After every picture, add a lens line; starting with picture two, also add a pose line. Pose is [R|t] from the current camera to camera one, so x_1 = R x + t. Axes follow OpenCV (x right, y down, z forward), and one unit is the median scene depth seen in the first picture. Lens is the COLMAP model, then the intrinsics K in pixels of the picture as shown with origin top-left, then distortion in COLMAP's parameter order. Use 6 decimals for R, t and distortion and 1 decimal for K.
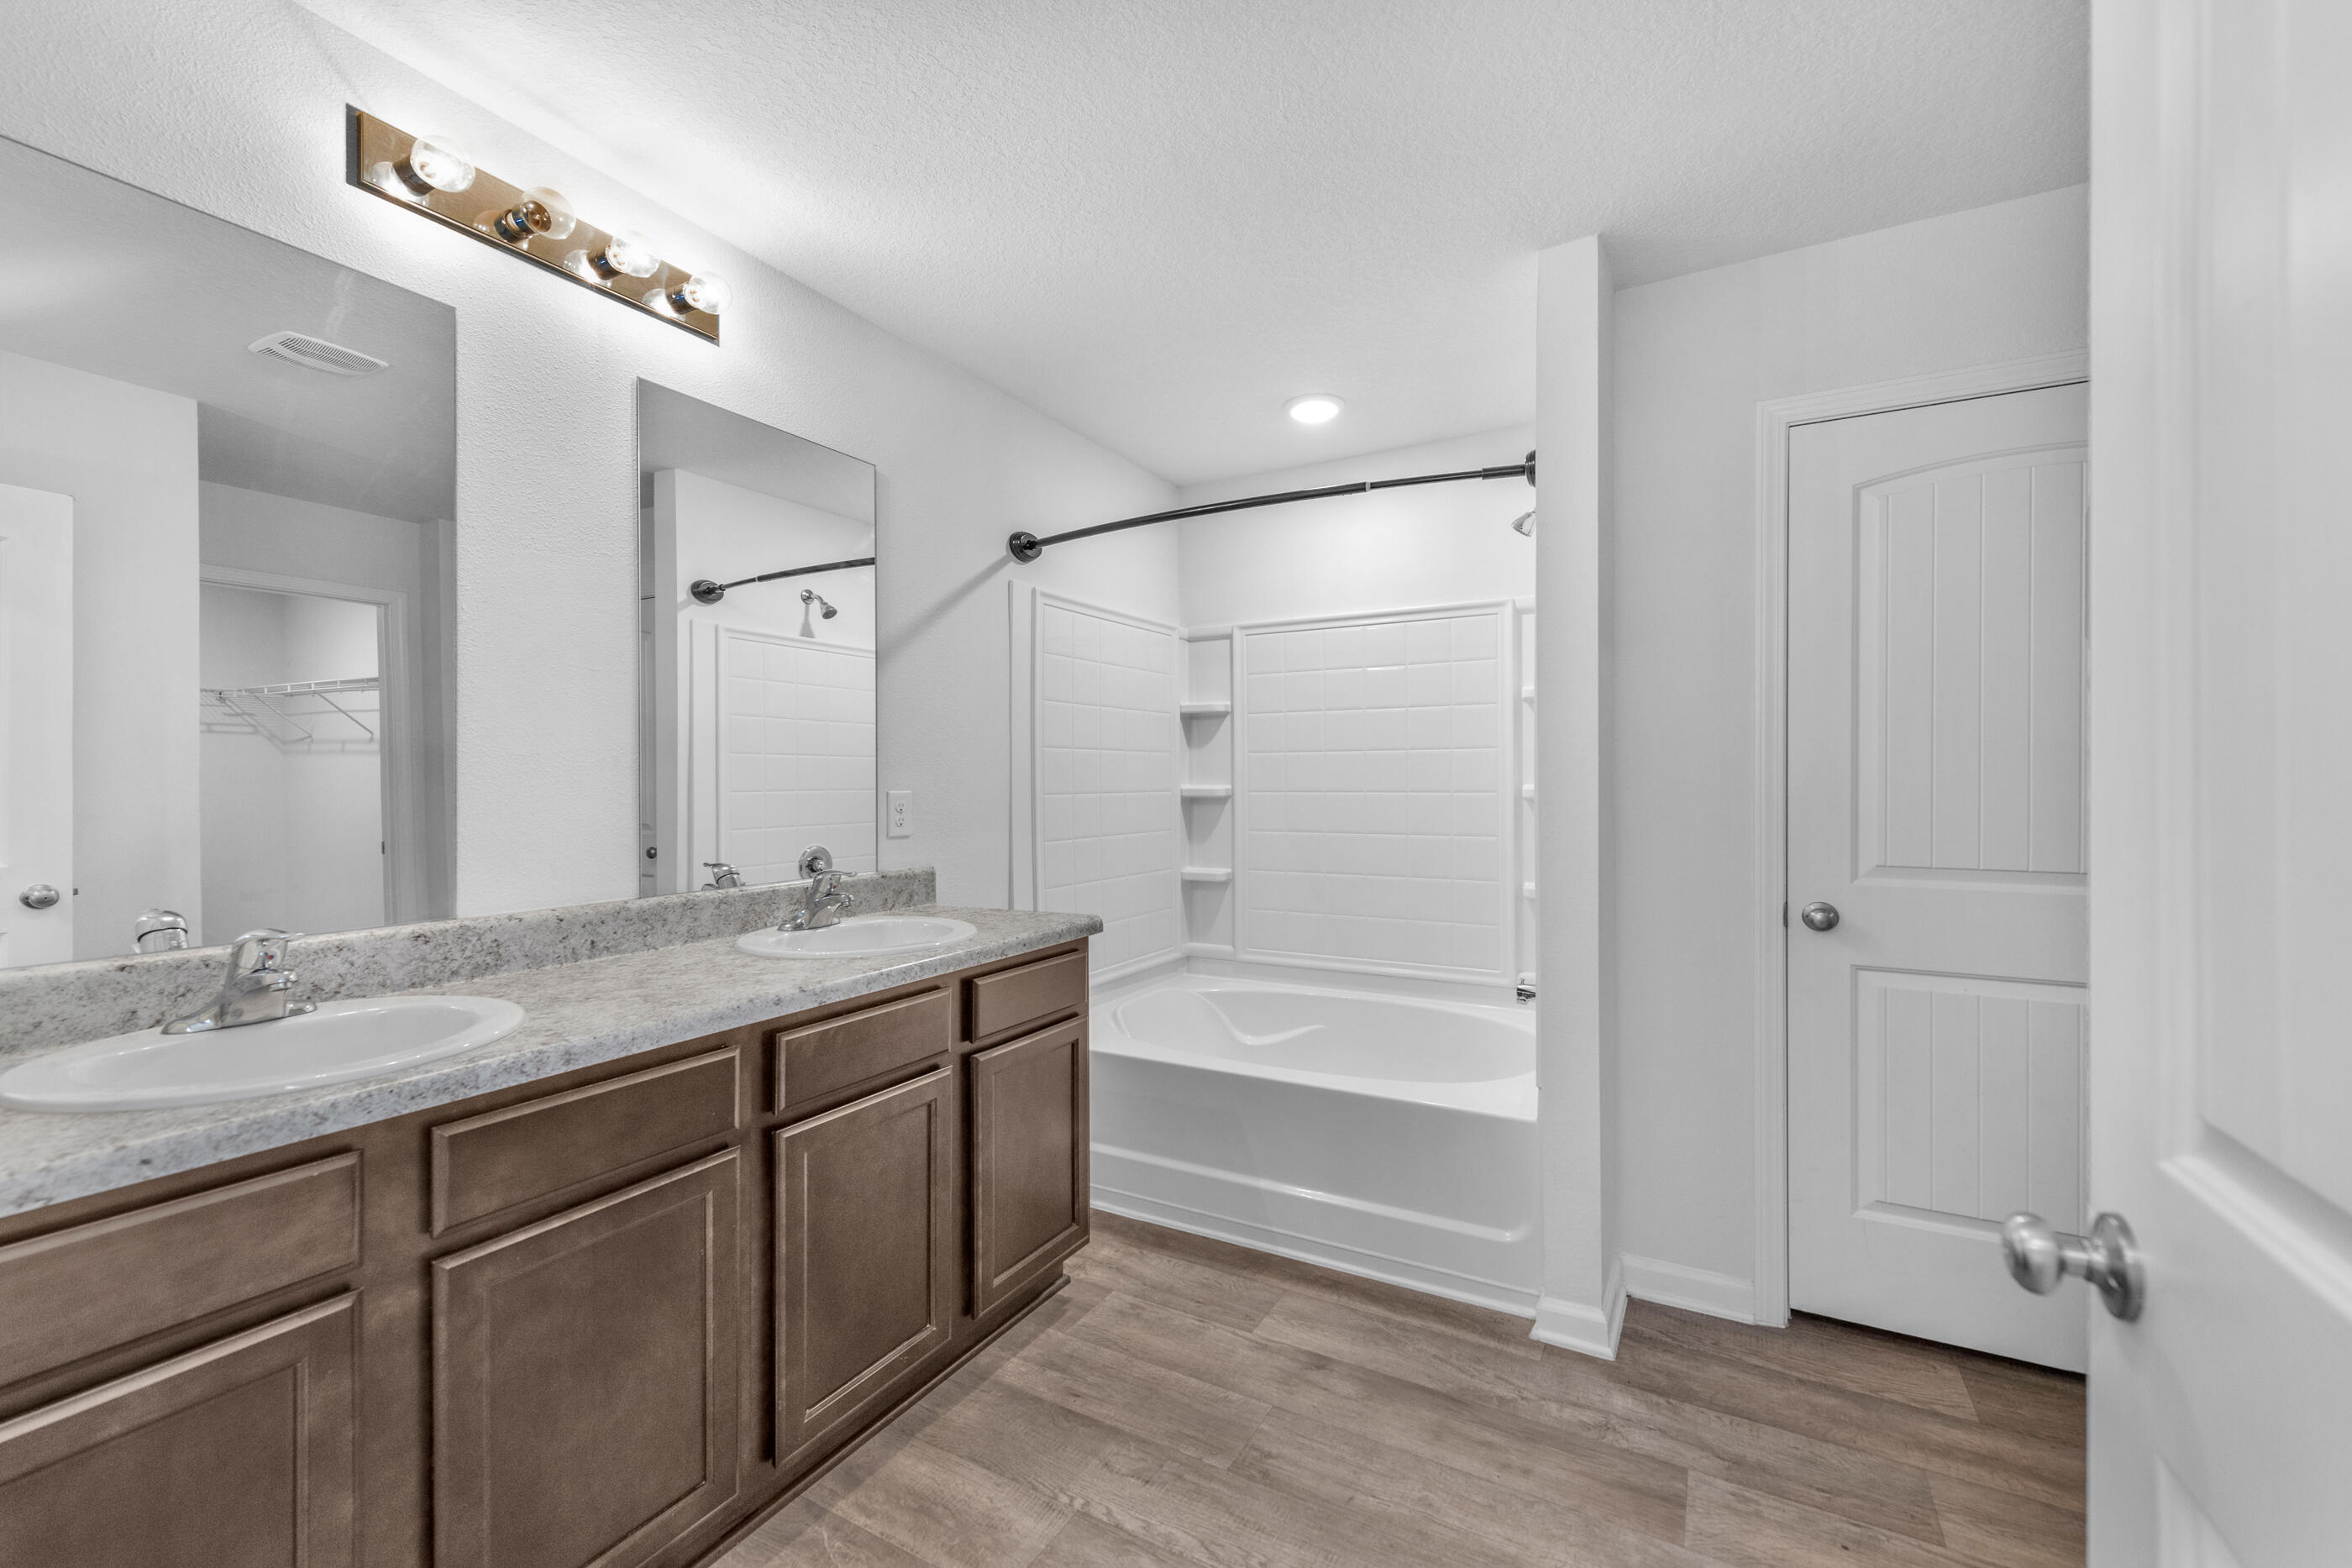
lens RADIAL K [[962.6, 0, 1197.5], [0, 962.6, 780.4], [0, 0, 1]] dist [0.020886, -0.006161]
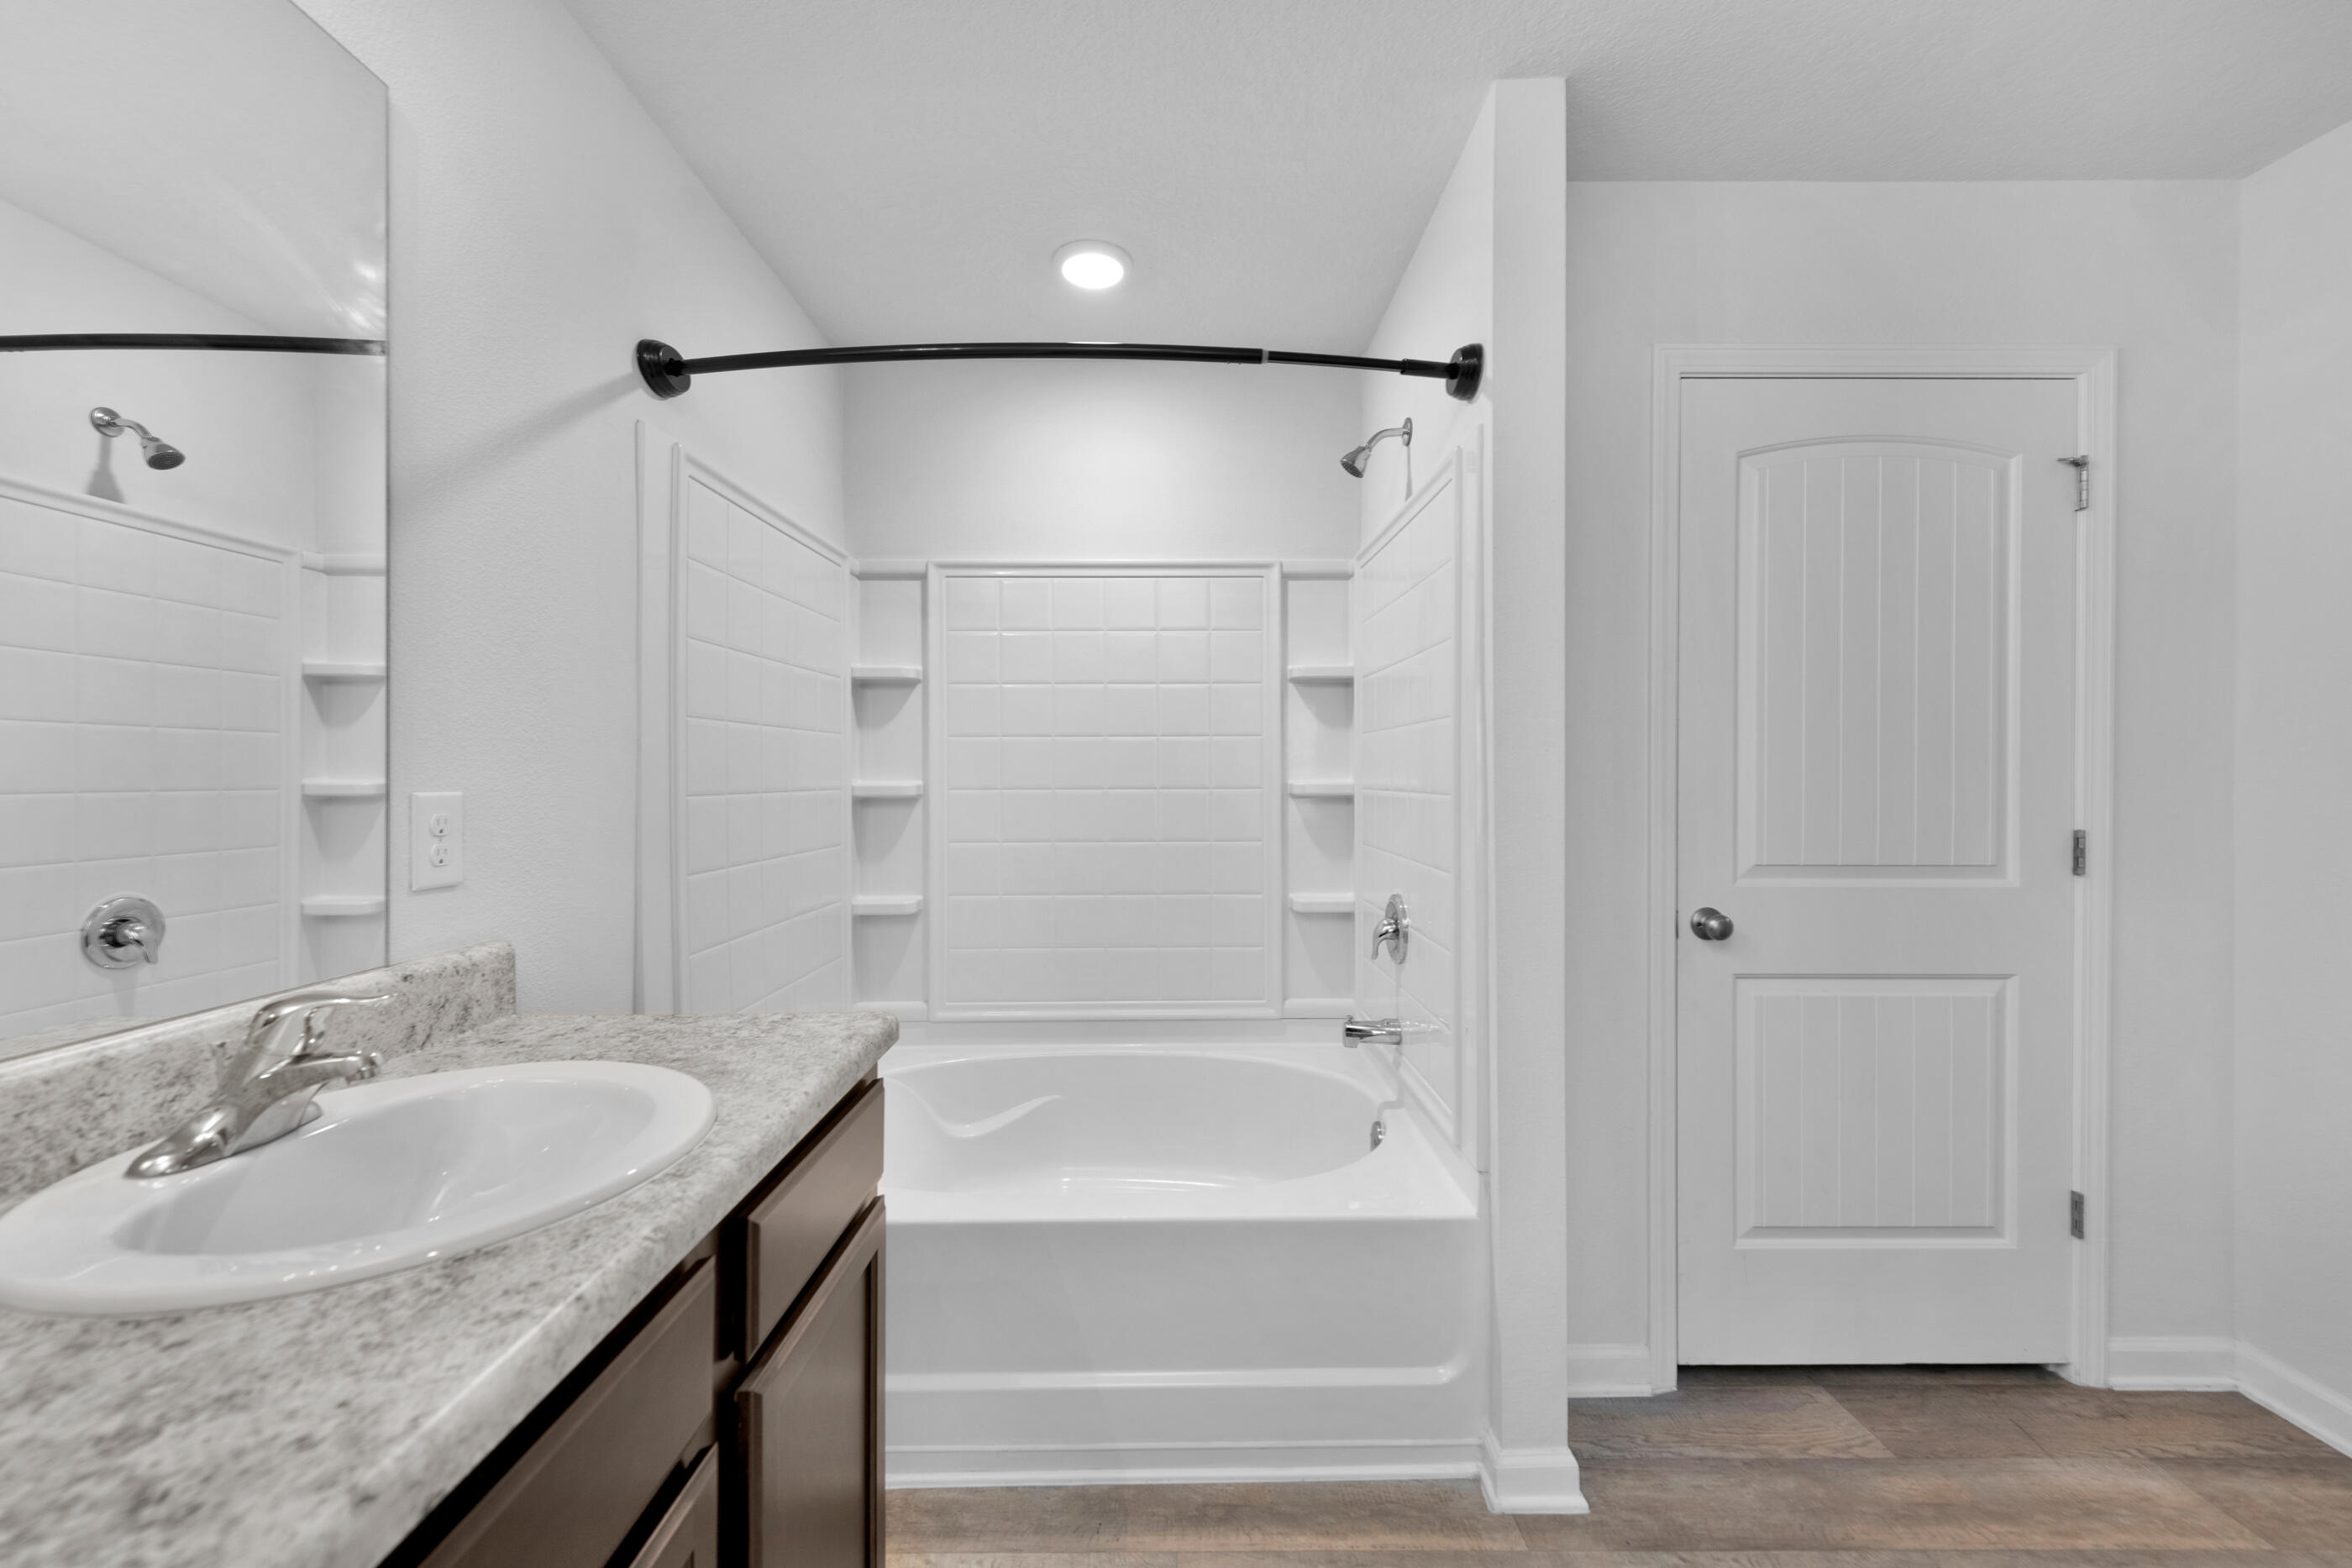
lens RADIAL K [[962.6, 0, 1164.7], [0, 962.6, 773.7], [0, 0, 1]] dist [0.020886, -0.006161]
pose [[0.887070, 0.001535, 0.461633, -0.213678], [0.000019, 0.999994, -0.003361, 0.003113], [-0.461635, 0.002990, 0.887065, 0.408281]]
